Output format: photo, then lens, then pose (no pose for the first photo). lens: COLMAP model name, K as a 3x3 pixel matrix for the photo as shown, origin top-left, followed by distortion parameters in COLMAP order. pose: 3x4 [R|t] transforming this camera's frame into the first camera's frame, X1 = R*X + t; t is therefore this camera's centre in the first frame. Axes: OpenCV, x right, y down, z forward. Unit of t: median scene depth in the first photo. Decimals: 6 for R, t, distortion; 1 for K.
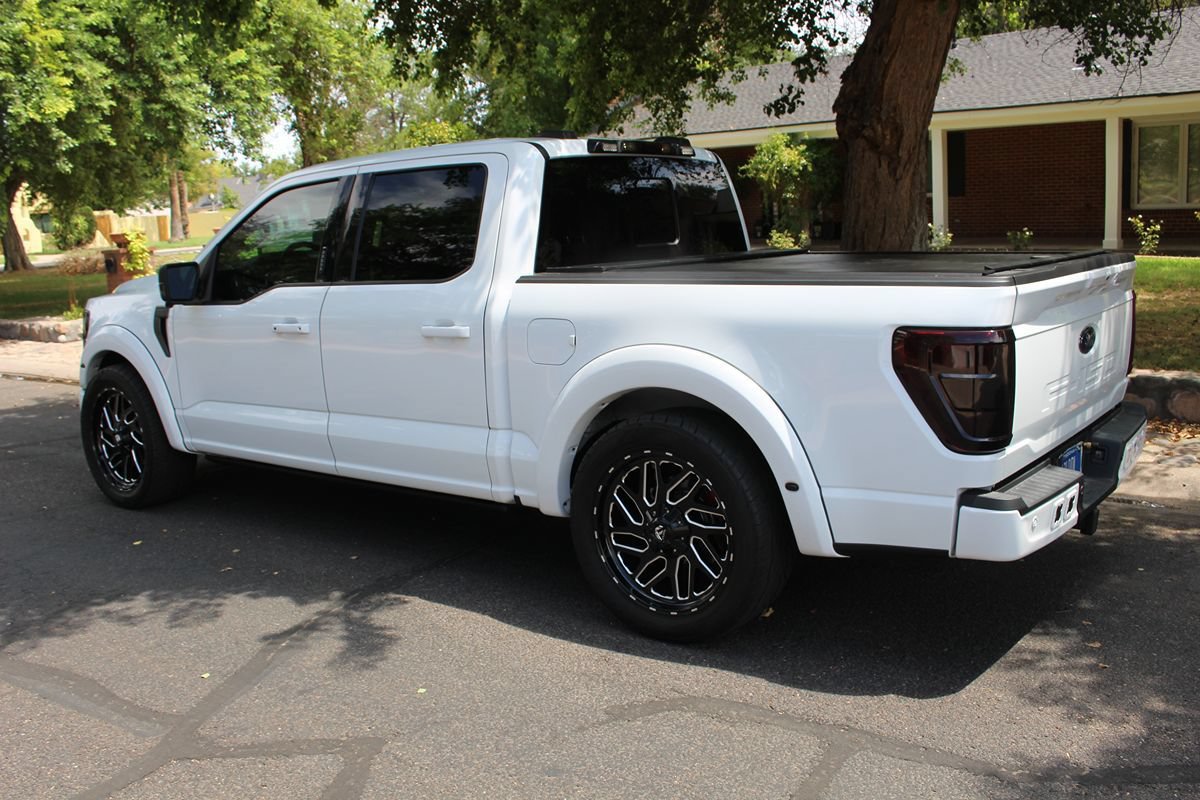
lens RADIAL K [[1116.0, 0, 601.0], [0, 1116.0, 427.3], [0, 0, 1]] dist [-0.142852, 0.113108]
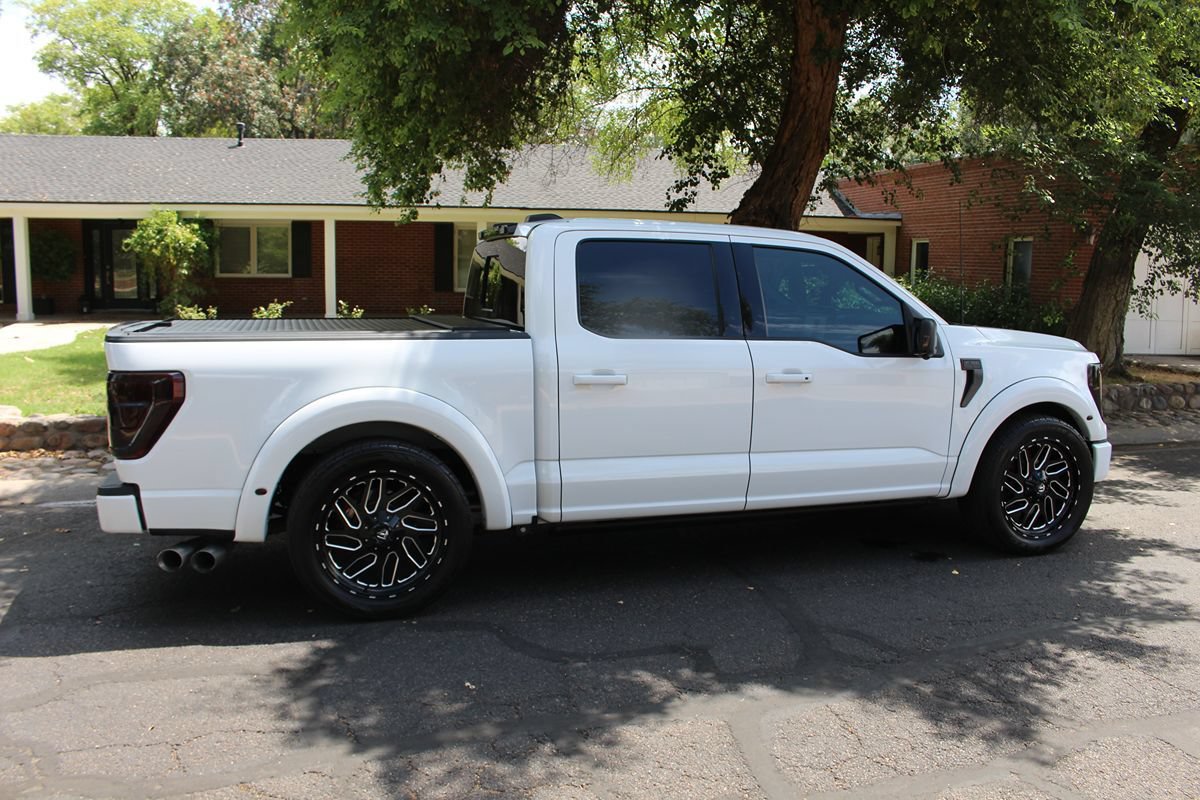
lens RADIAL K [[1007.7, 0, 601.1], [0, 1007.7, 418.8], [0, 0, 1]] dist [-0.169572, 0.149538]
pose [[0.566479, -0.062634, 0.821693, -1.652618], [0.121825, 0.992517, -0.008332, -0.090606], [-0.815022, 0.104823, 0.569870, 0.828500]]
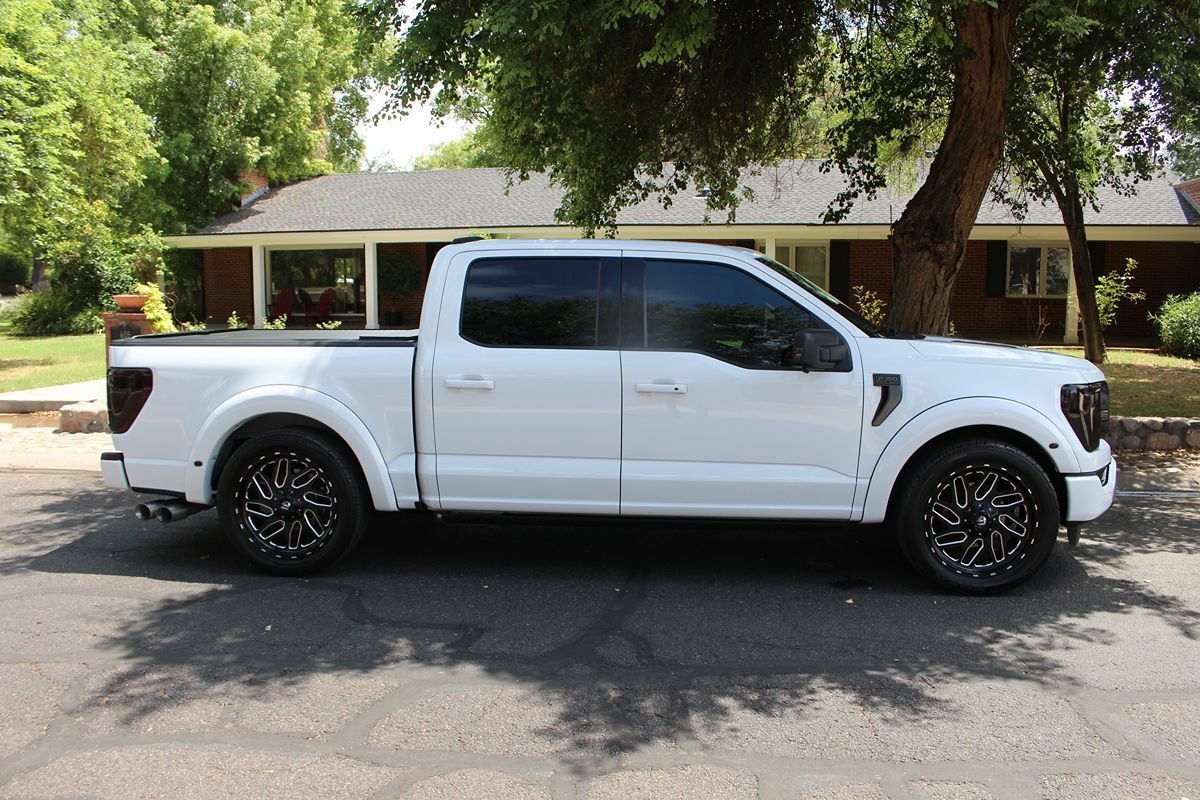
lens RADIAL K [[1007.7, 0, 601.1], [0, 1007.7, 418.8], [0, 0, 1]] dist [-0.169572, 0.149538]
pose [[0.853216, -0.018887, 0.521216, -1.276371], [0.061115, 0.996080, -0.063948, -0.017756], [-0.517965, 0.086416, 0.851025, 0.365281]]
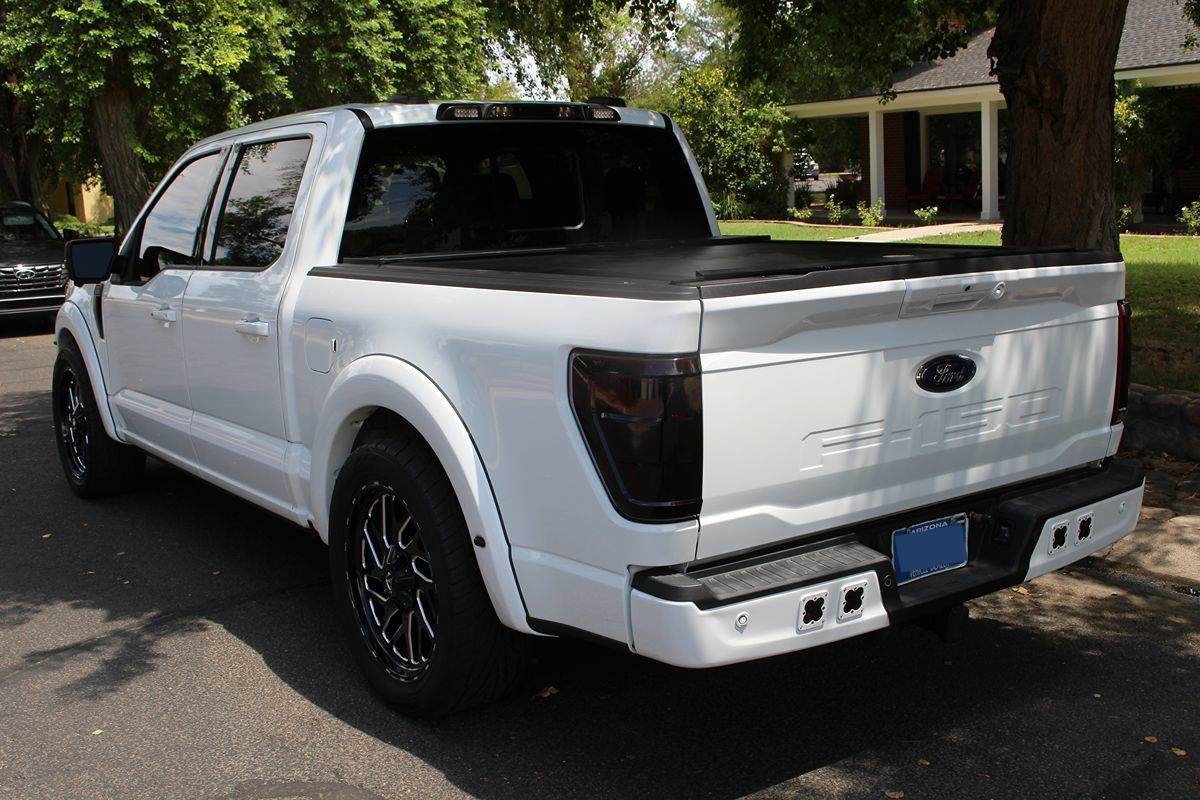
lens RADIAL K [[1296.2, 0, 600.8], [0, 1296.2, 433.0], [0, 0, 1]] dist [-0.151477, 0.187545]
pose [[0.958391, 0.061420, -0.278773, 0.392563], [-0.058782, 0.998112, 0.017820, -0.035502], [0.279341, -0.000692, 0.960192, 0.100152]]
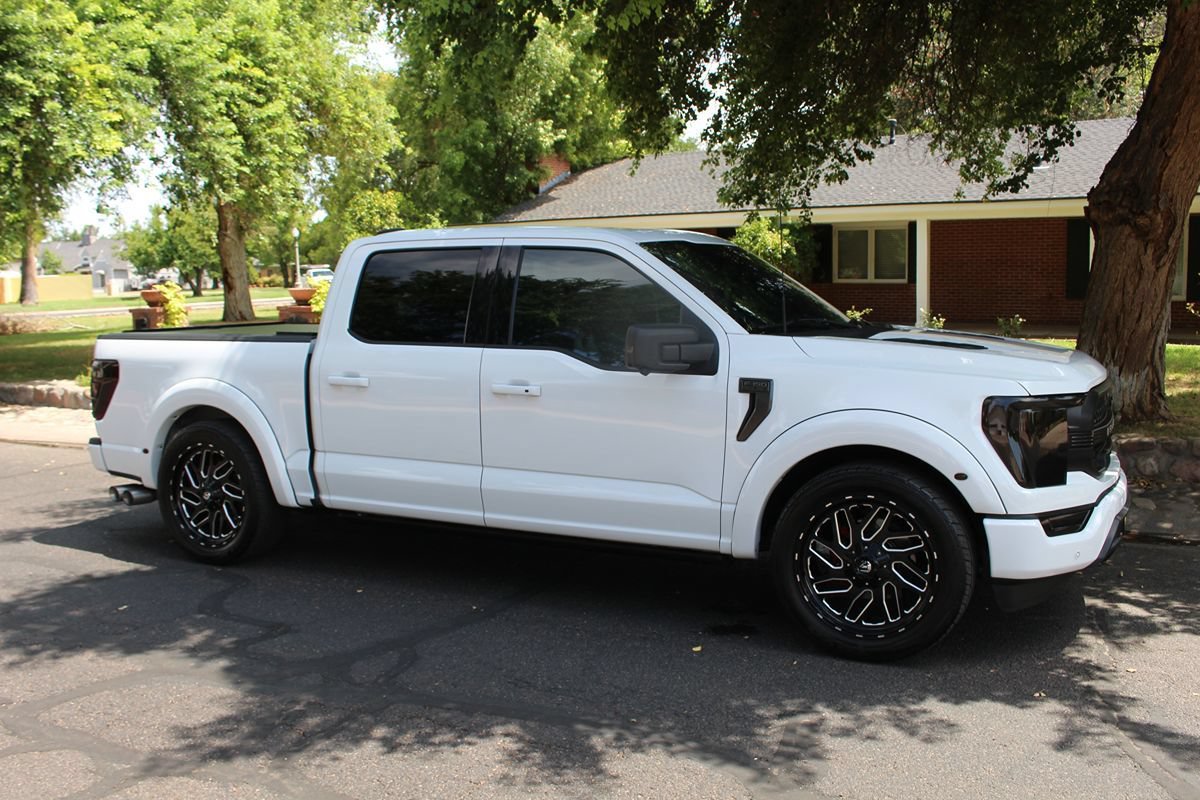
lens RADIAL K [[1116.0, 0, 601.0], [0, 1116.0, 427.3], [0, 0, 1]] dist [-0.142852, 0.113108]
pose [[0.986484, 0.013372, 0.163313, -0.735353], [-0.001709, 0.997450, -0.071349, -0.001484], [-0.163851, 0.070106, 0.983991, 0.165966]]
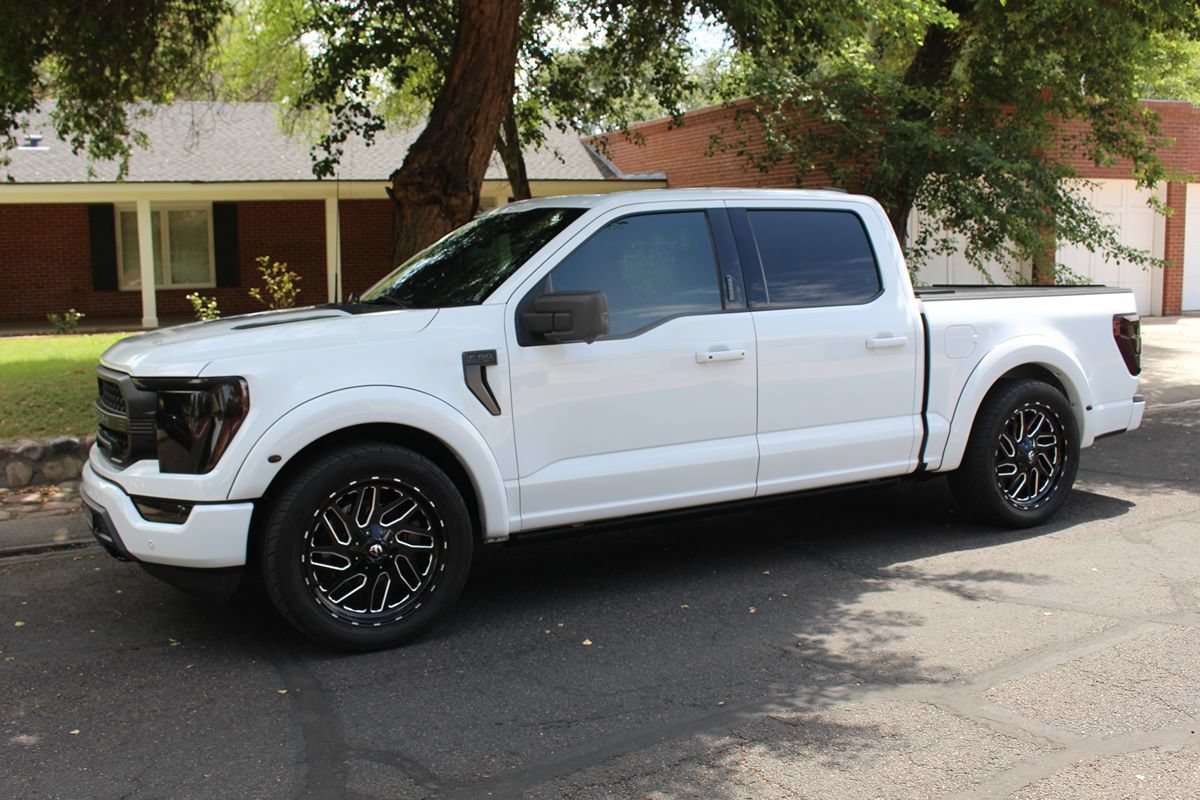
lens RADIAL K [[1179.5, 0, 618.7], [0, 1179.5, 426.4], [0, 0, 1]] dist [-0.117686, 0.023491]
pose [[0.382395, -0.091962, 0.919411, -1.403291], [0.181652, 0.983099, 0.022780, -0.074495], [-0.905967, 0.158302, 0.392637, 0.737969]]
